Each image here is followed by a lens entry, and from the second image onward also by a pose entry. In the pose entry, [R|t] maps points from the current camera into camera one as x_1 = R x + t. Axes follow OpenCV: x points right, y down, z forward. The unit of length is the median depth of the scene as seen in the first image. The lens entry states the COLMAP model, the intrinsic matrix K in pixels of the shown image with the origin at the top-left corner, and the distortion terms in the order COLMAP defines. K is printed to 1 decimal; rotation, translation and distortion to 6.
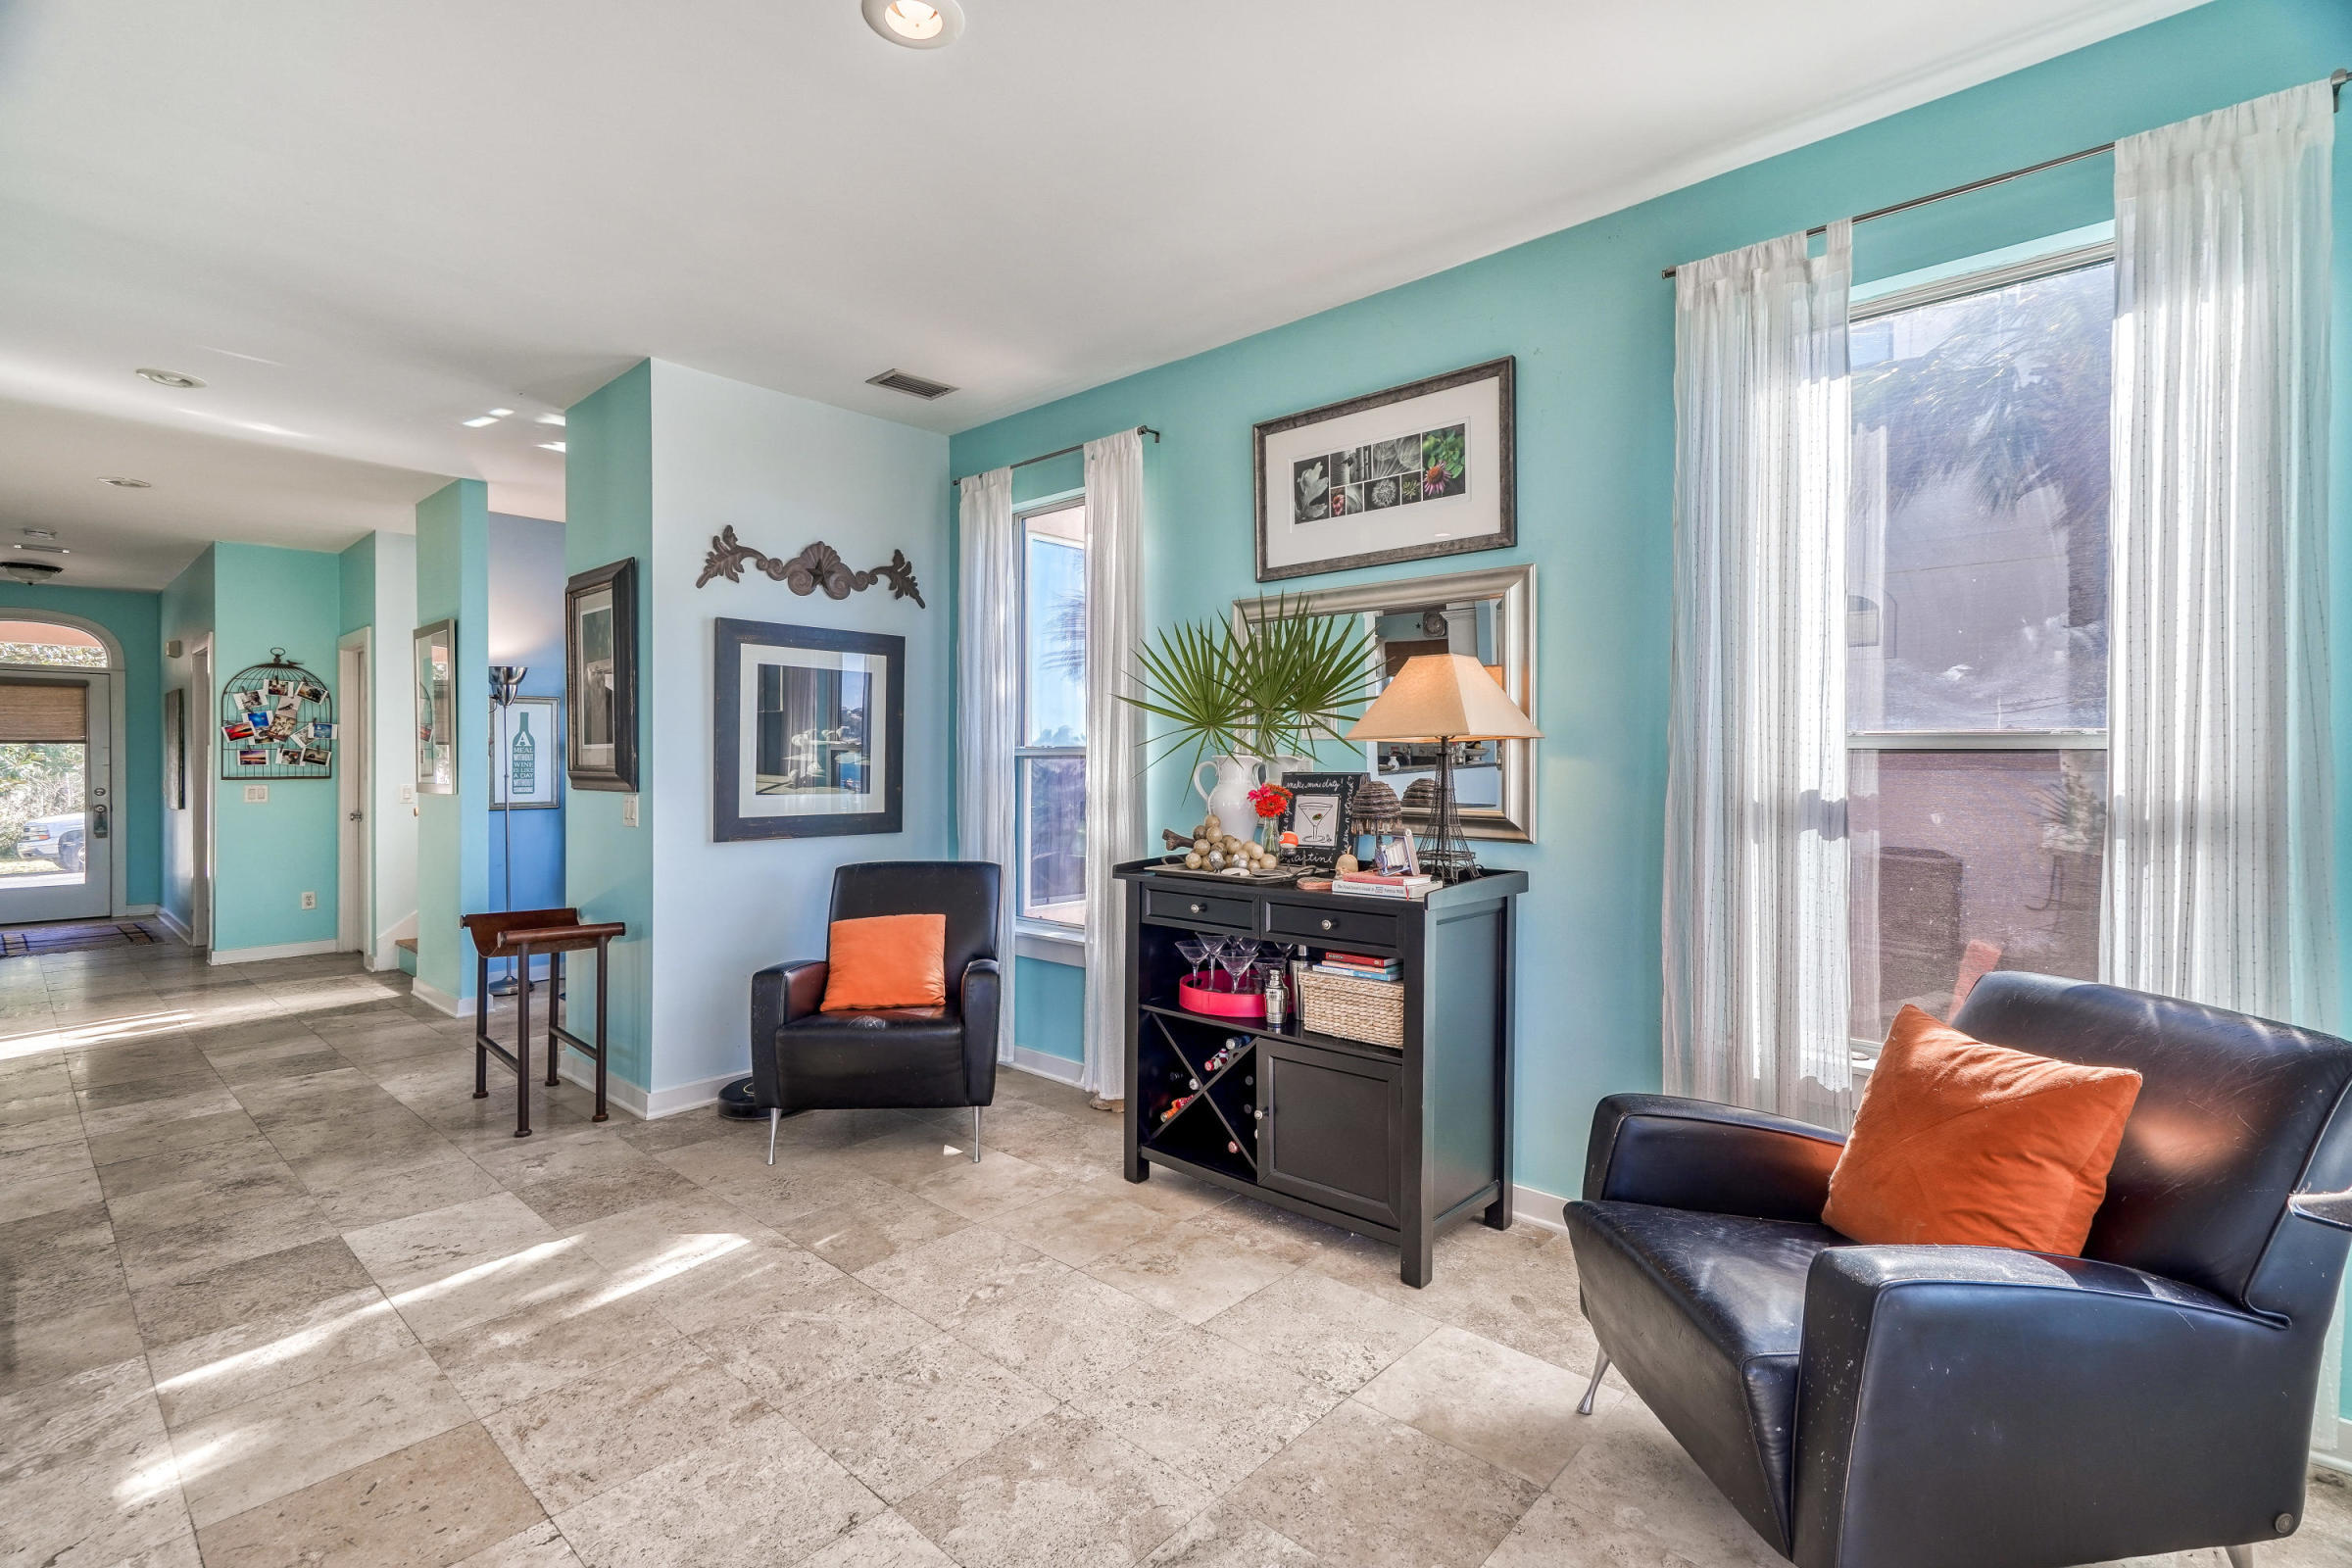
lens RADIAL K [[1091.7, 0, 1217.2], [0, 1091.7, 771.5], [0, 0, 1]] dist [-0.001054, 0.009532]
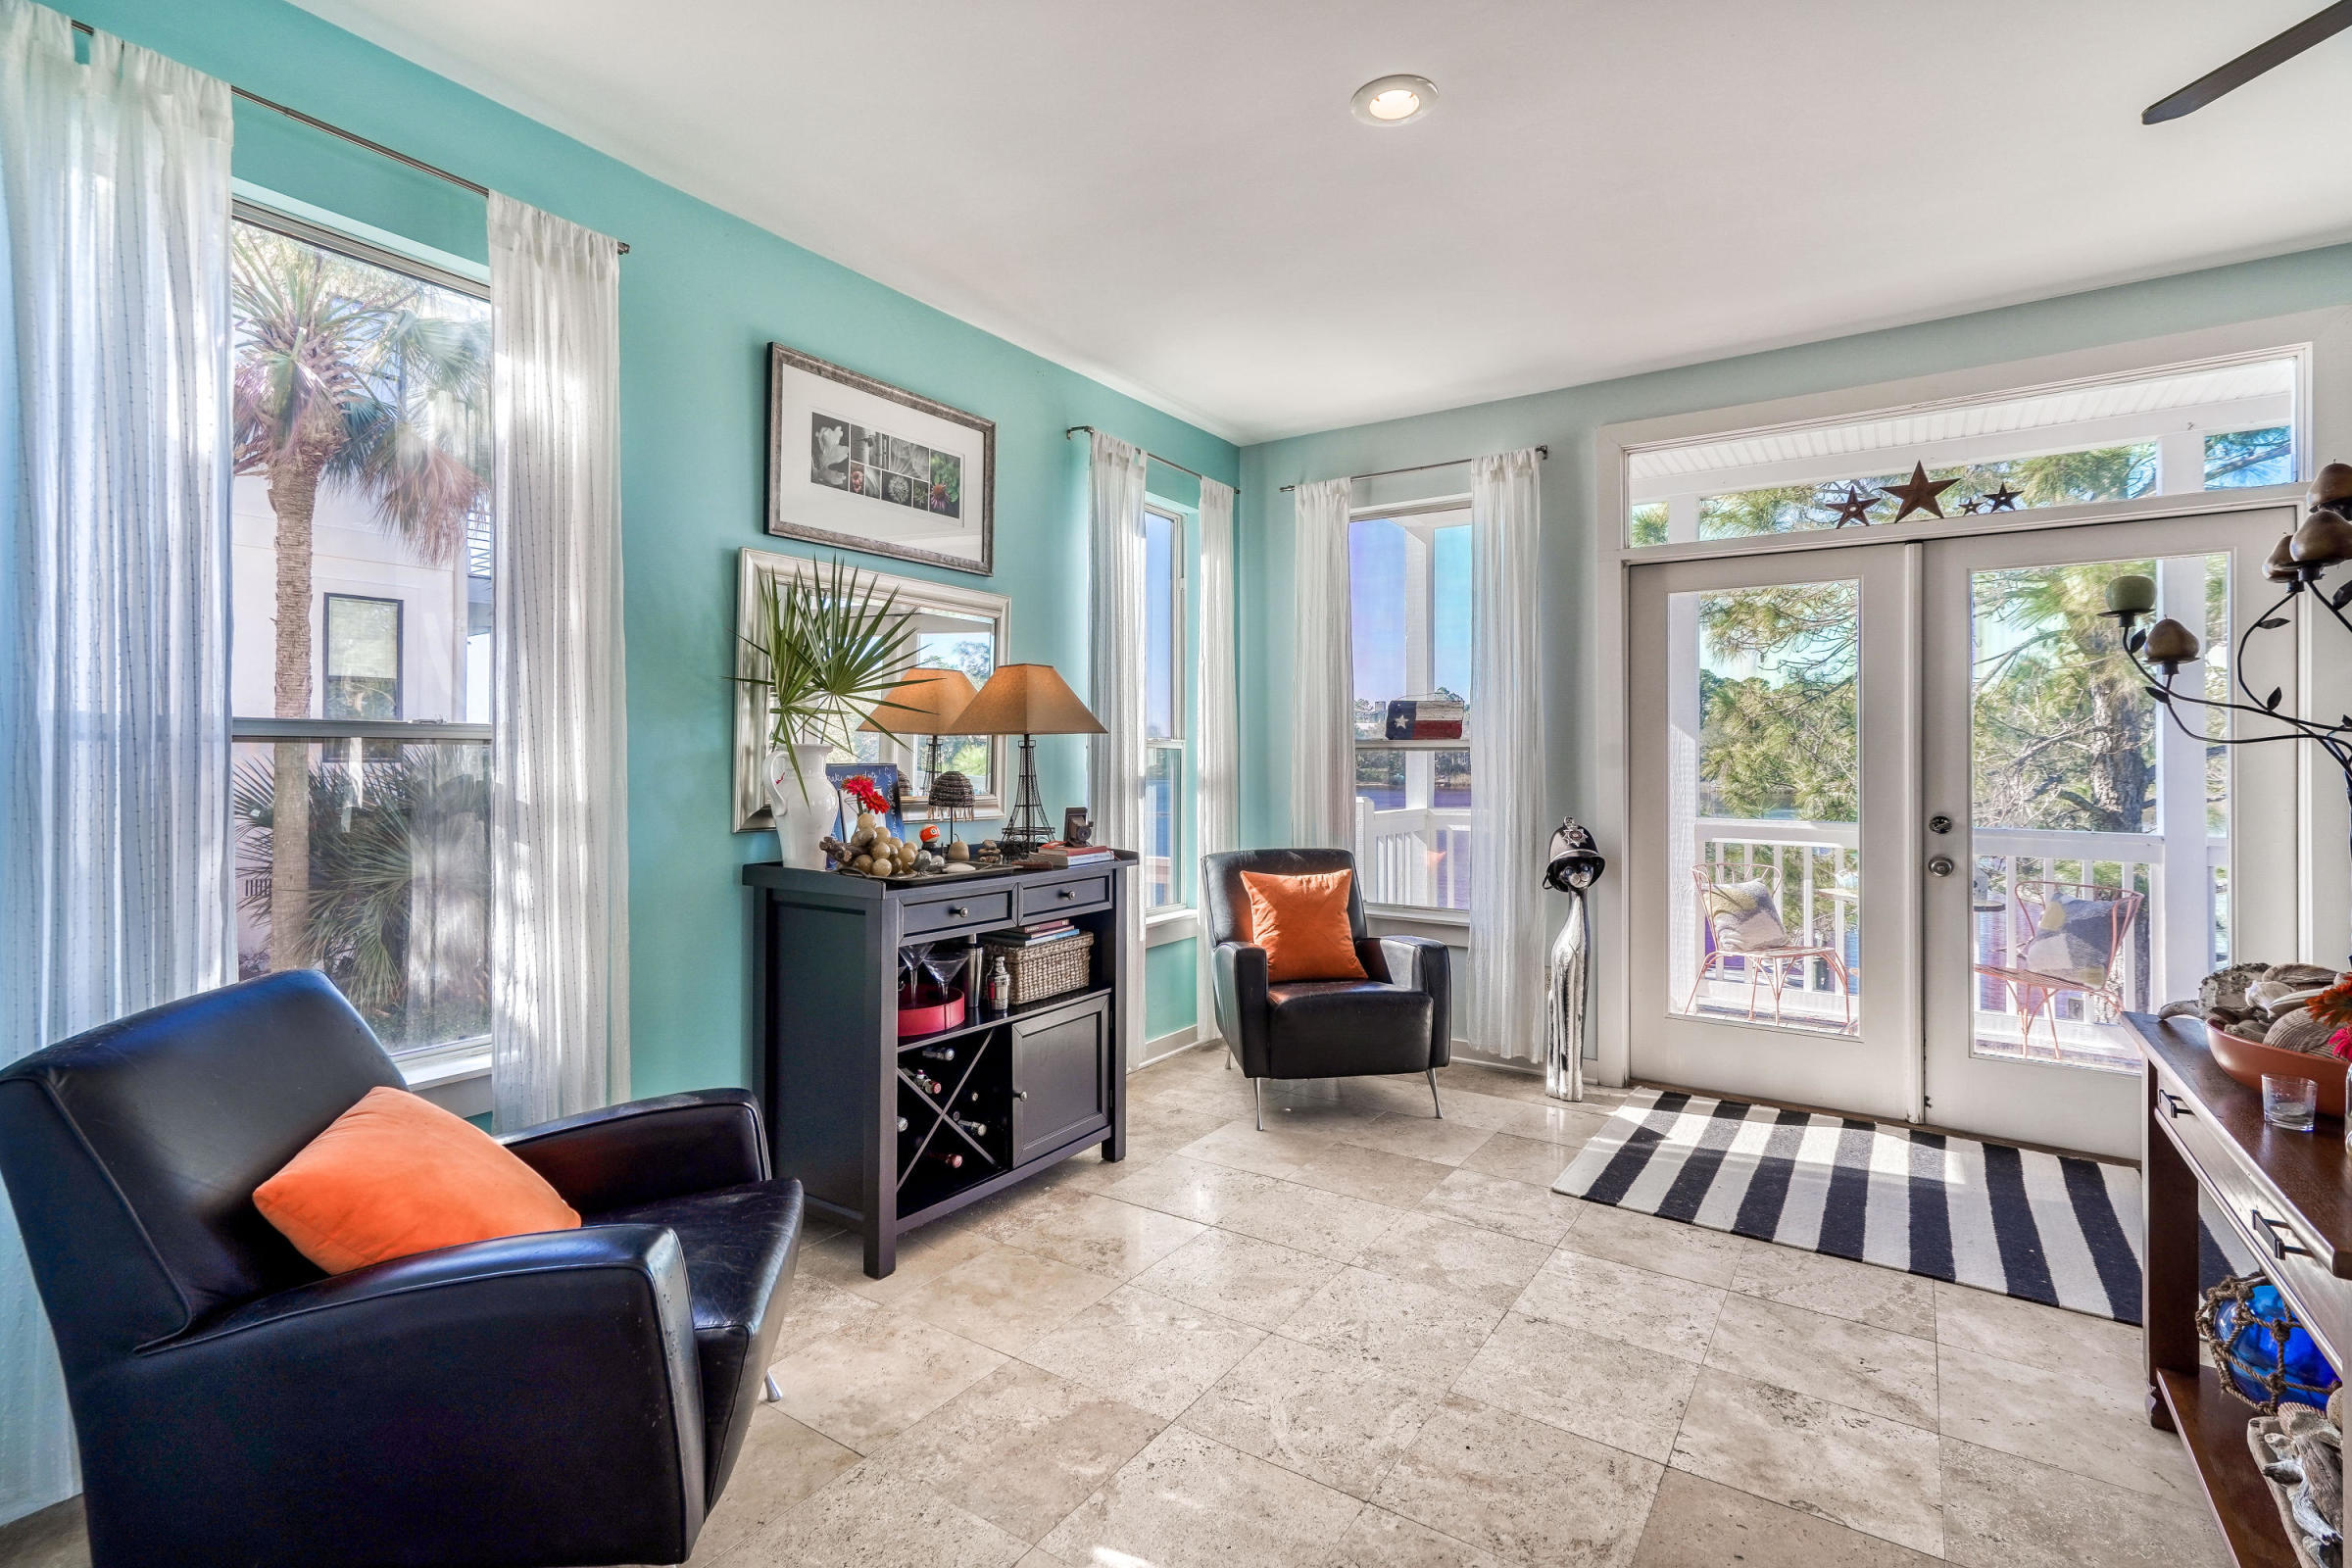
lens RADIAL K [[1105.3, 0, 1121.7], [0, 1105.3, 750.9], [0, 0, 1]] dist [0.002373, 0.000747]
pose [[-0.103547, 0.005400, 0.994610, -0.876575], [0.005814, 0.999971, -0.004823, -0.004129], [-0.994608, 0.005284, -0.103575, 0.881986]]
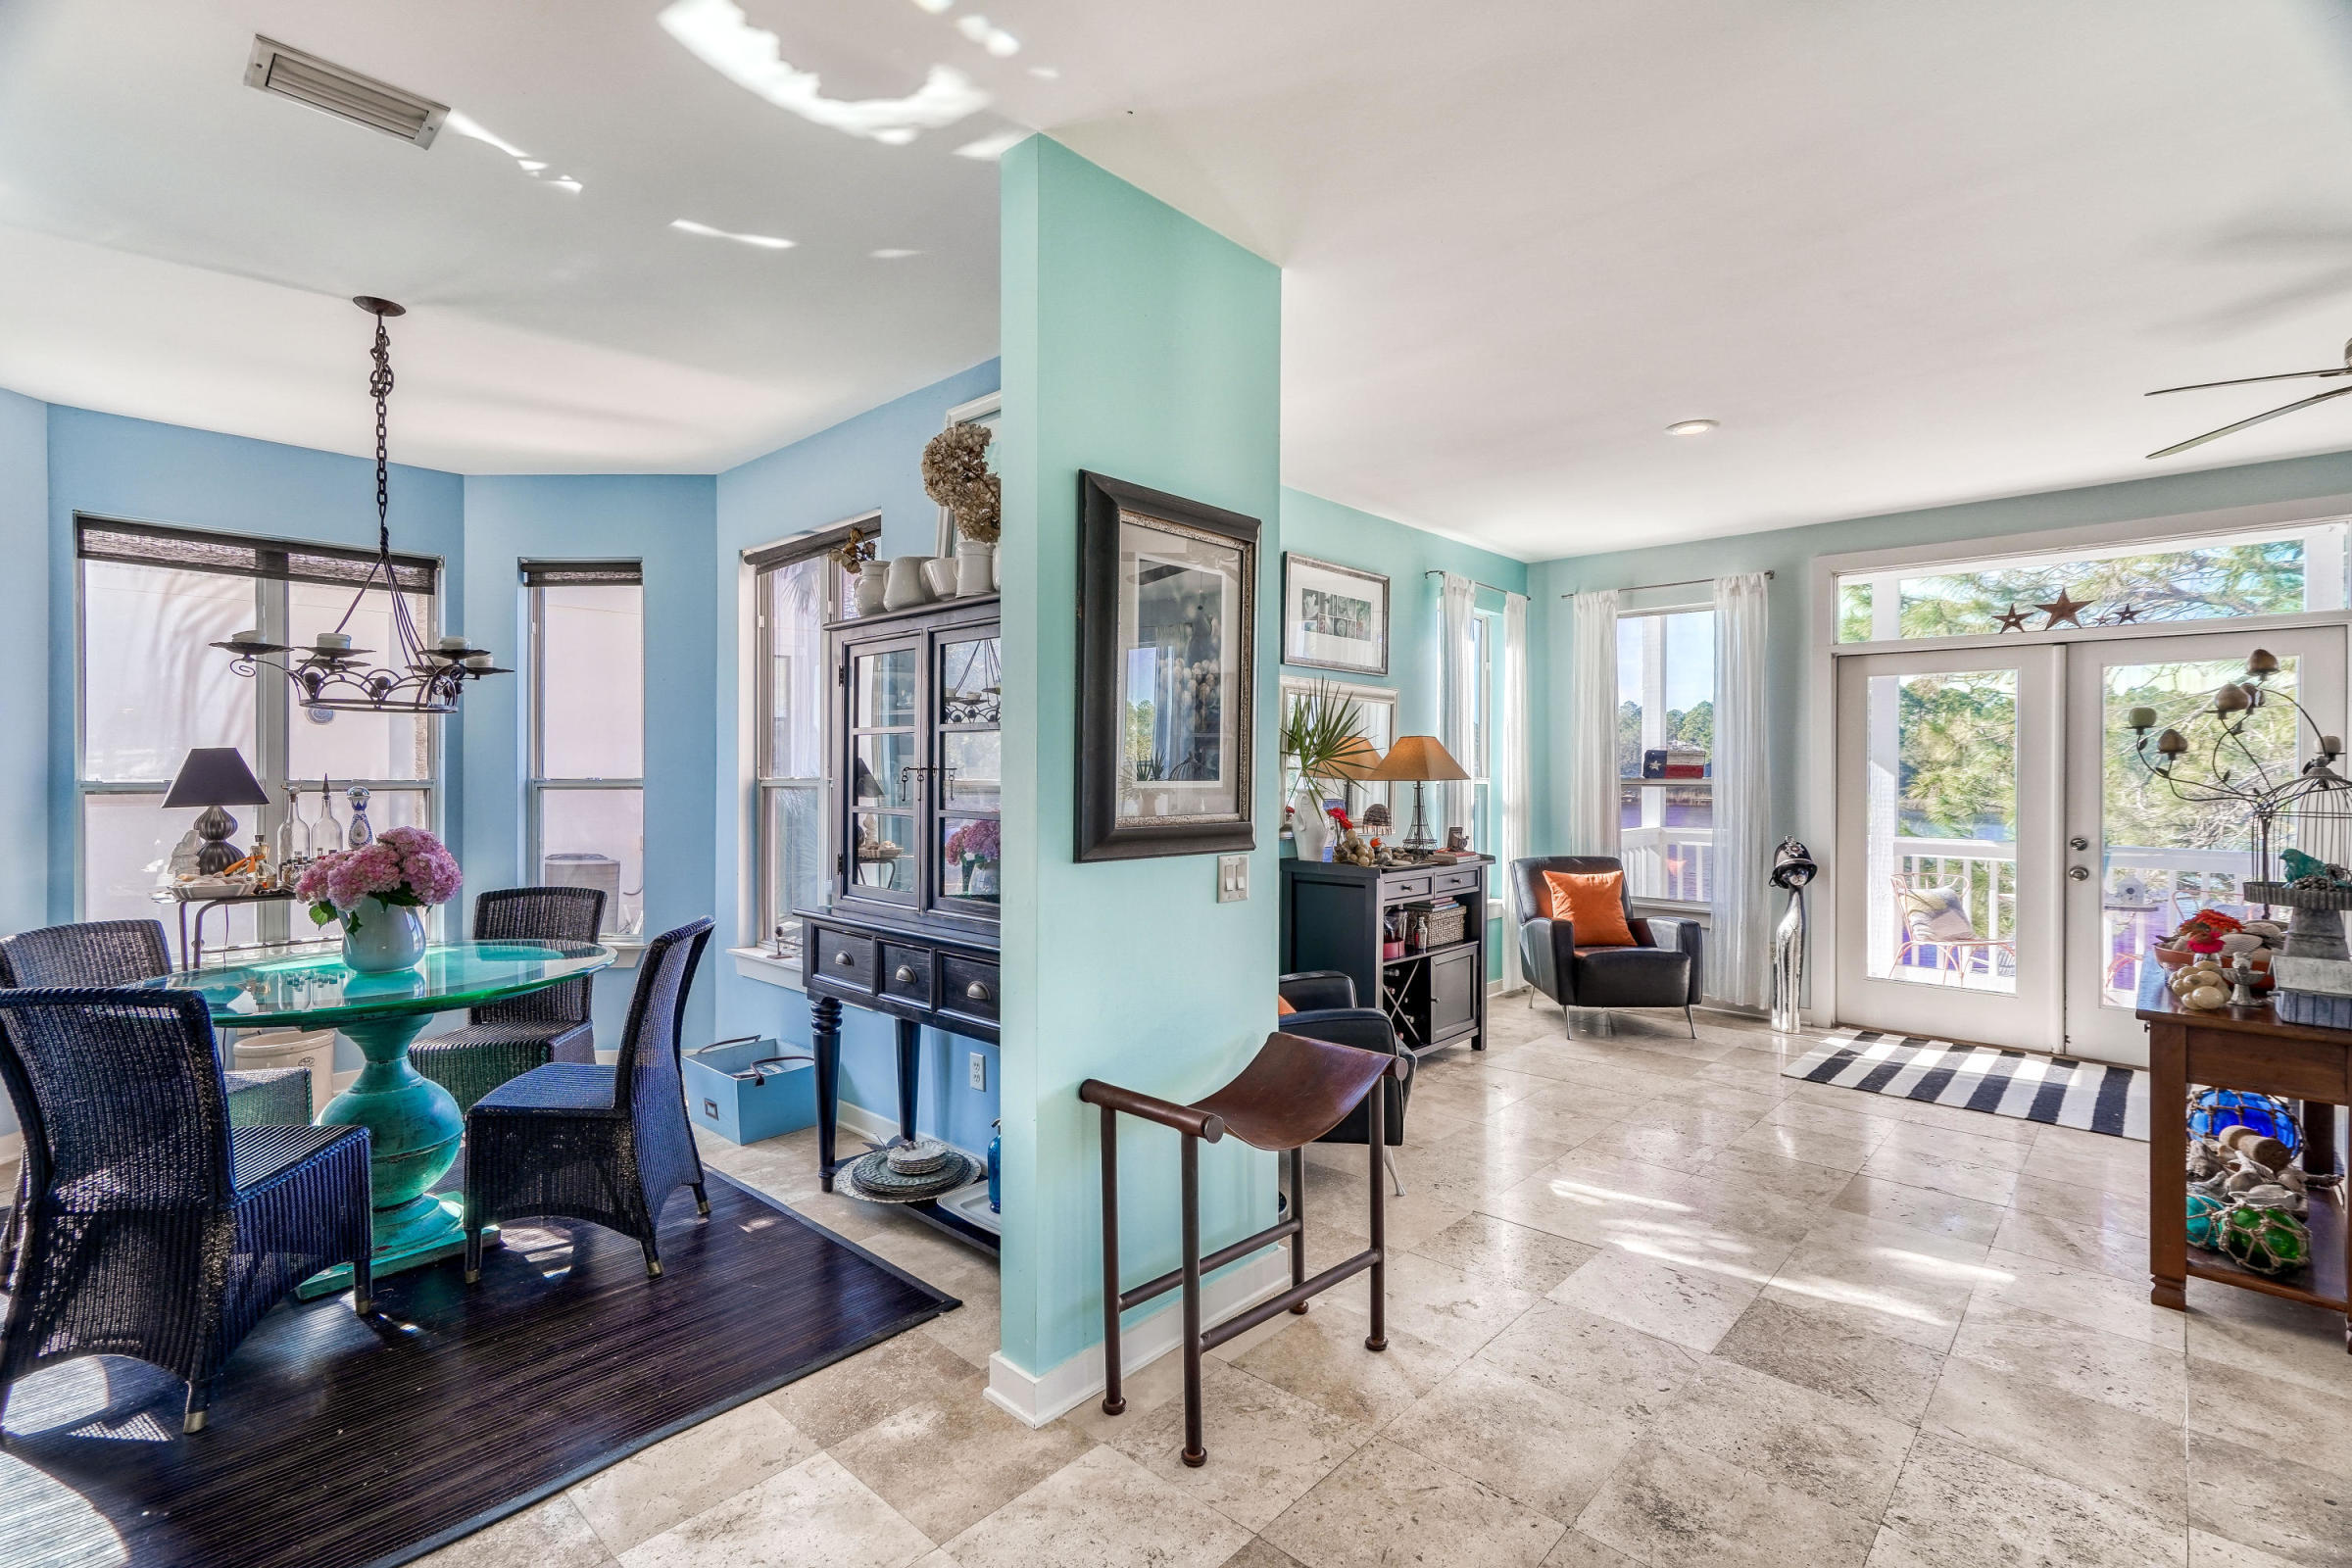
lens RADIAL K [[1057.3, 0, 1142.0], [0, 1057.3, 776.1], [0, 0, 1]] dist [0.001508, 0.012083]
pose [[0.045792, -0.003618, 0.998944, -1.417960], [0.005474, 0.999979, 0.003371, -0.038804], [-0.998936, 0.005314, 0.045811, 1.201700]]
